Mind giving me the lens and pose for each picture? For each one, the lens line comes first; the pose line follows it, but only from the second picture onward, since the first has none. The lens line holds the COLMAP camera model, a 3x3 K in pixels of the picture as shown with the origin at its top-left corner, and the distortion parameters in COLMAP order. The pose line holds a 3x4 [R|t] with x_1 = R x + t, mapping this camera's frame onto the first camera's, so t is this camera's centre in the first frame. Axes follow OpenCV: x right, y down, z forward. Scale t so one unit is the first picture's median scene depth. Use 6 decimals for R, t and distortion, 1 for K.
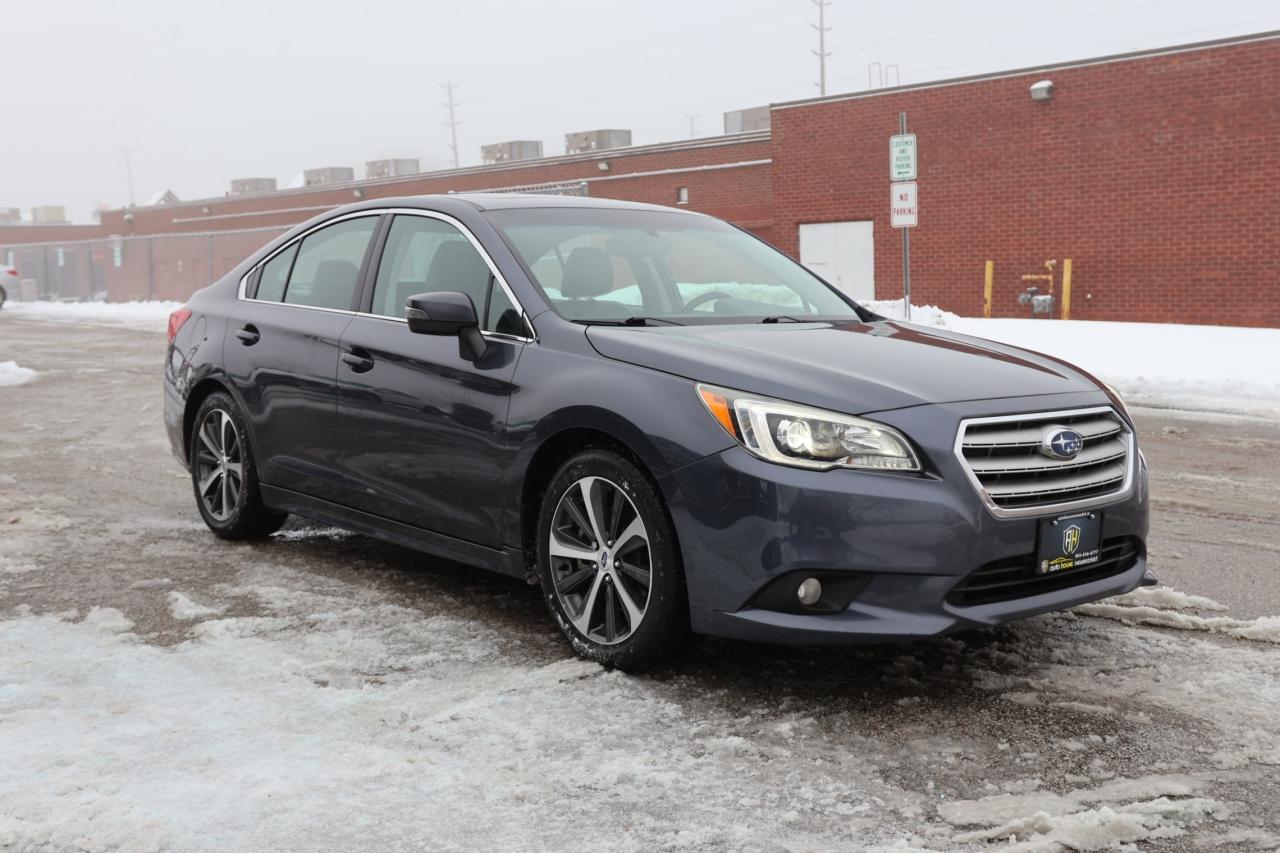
lens RADIAL K [[1348.4, 0, 640.0], [0, 1348.4, 426.5], [0, 0, 1]] dist [-0.022574, 0.121250]
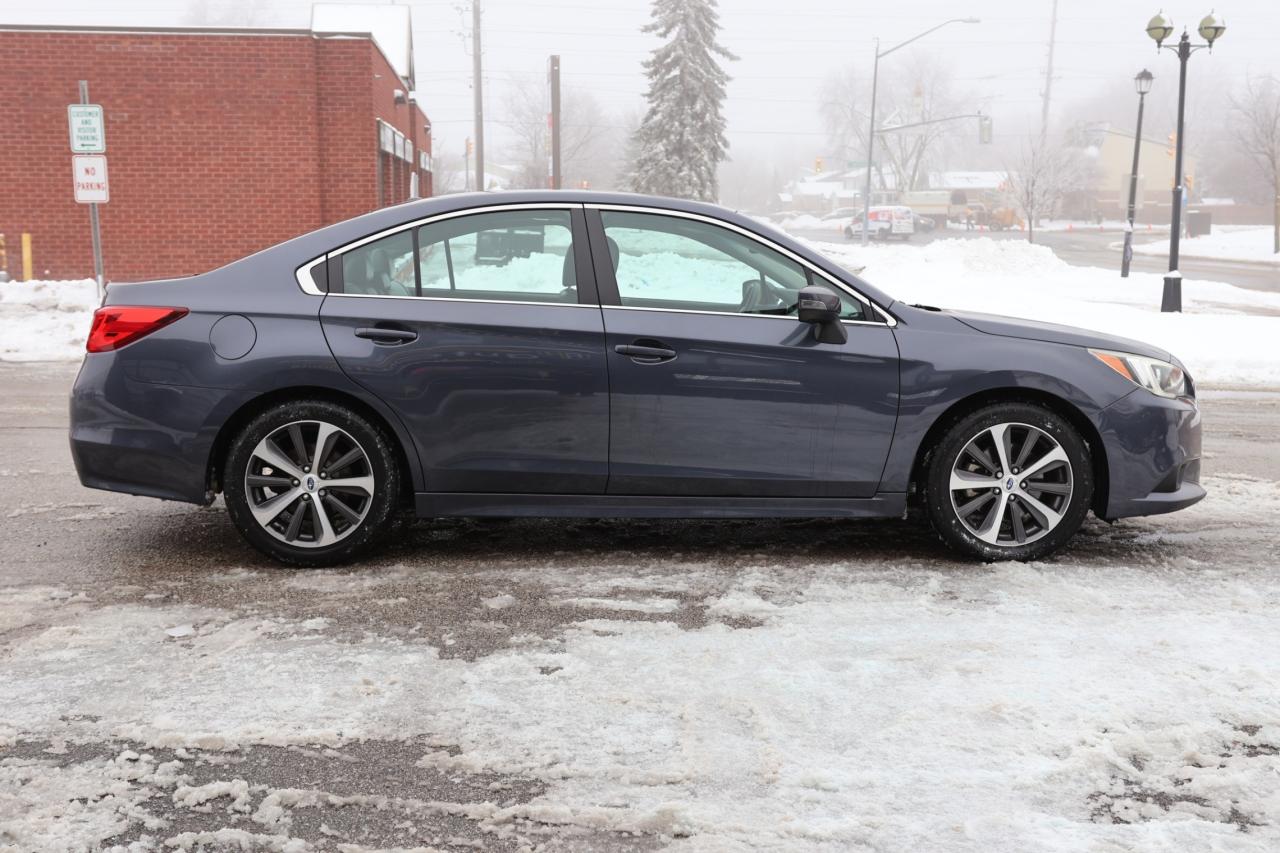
lens RADIAL K [[1348.4, 0, 640.0], [0, 1348.4, 426.5], [0, 0, 1]] dist [-0.022574, 0.121250]
pose [[0.632772, -0.091800, 0.768877, -0.173463], [0.076366, 0.995505, 0.056010, -0.008375], [-0.770563, 0.023274, 0.636939, 0.057003]]
